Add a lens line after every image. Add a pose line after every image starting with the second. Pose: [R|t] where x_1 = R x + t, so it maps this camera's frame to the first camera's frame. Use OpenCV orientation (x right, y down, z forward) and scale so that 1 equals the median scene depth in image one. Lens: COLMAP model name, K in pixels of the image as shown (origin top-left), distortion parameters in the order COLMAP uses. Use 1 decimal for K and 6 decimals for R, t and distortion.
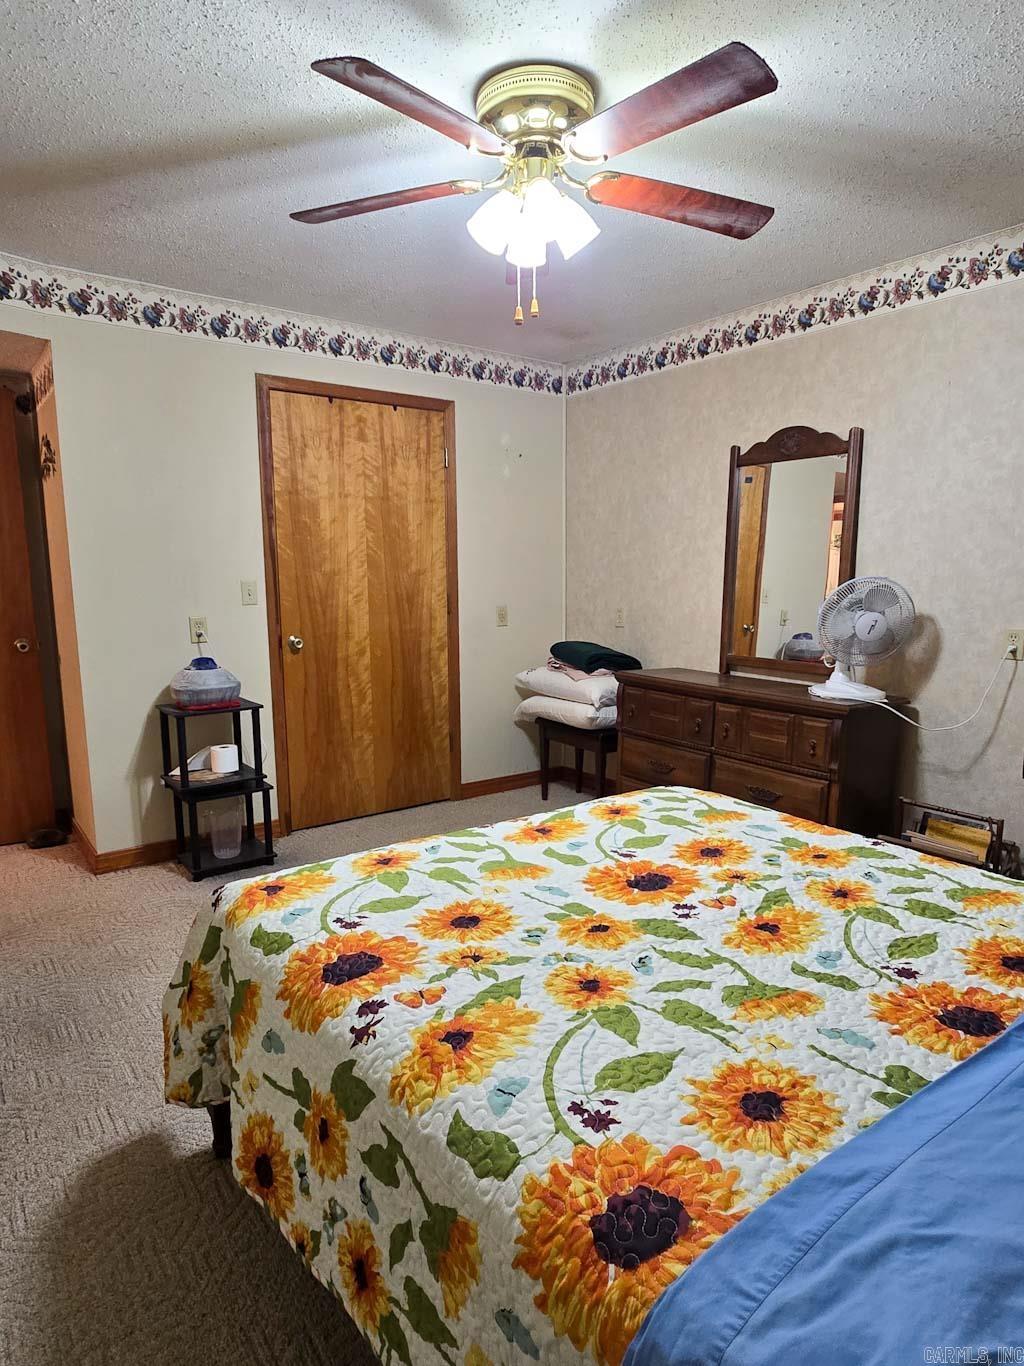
lens RADIAL K [[763.2, 0, 477.1], [0, 763.2, 683.6], [0, 0, 1]] dist [-0.003443, -0.002269]
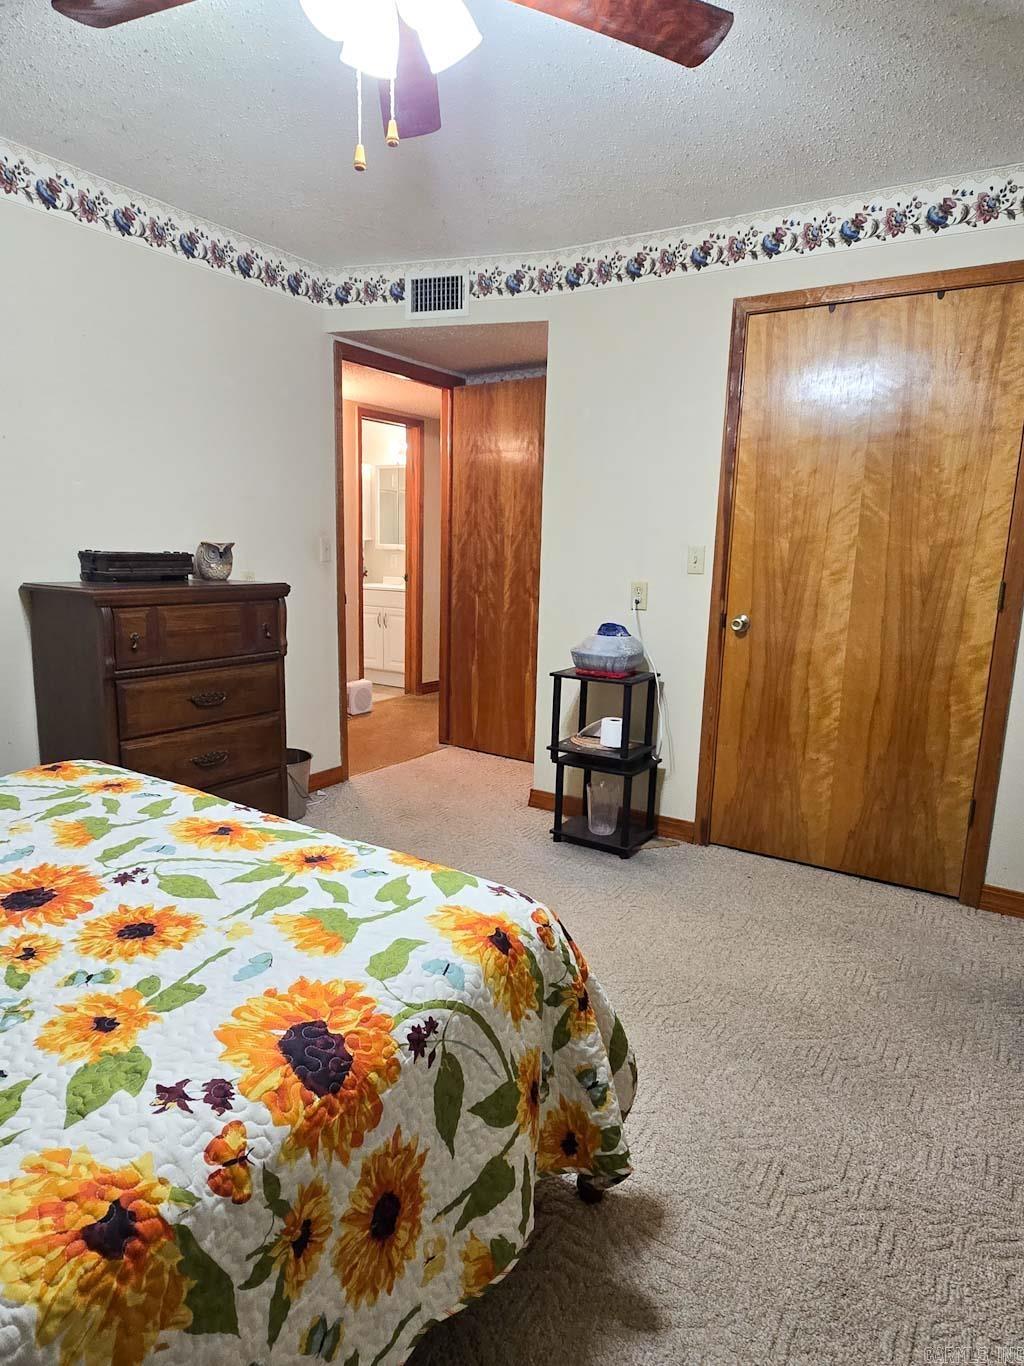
lens RADIAL K [[763.2, 0, 477.1], [0, 763.2, 683.6], [0, 0, 1]] dist [-0.003443, -0.002269]
pose [[0.405497, 0.182906, -0.895610, 0.385226], [-0.163962, 0.978440, 0.125586, -0.045488], [0.899271, 0.095921, 0.426744, 0.383119]]
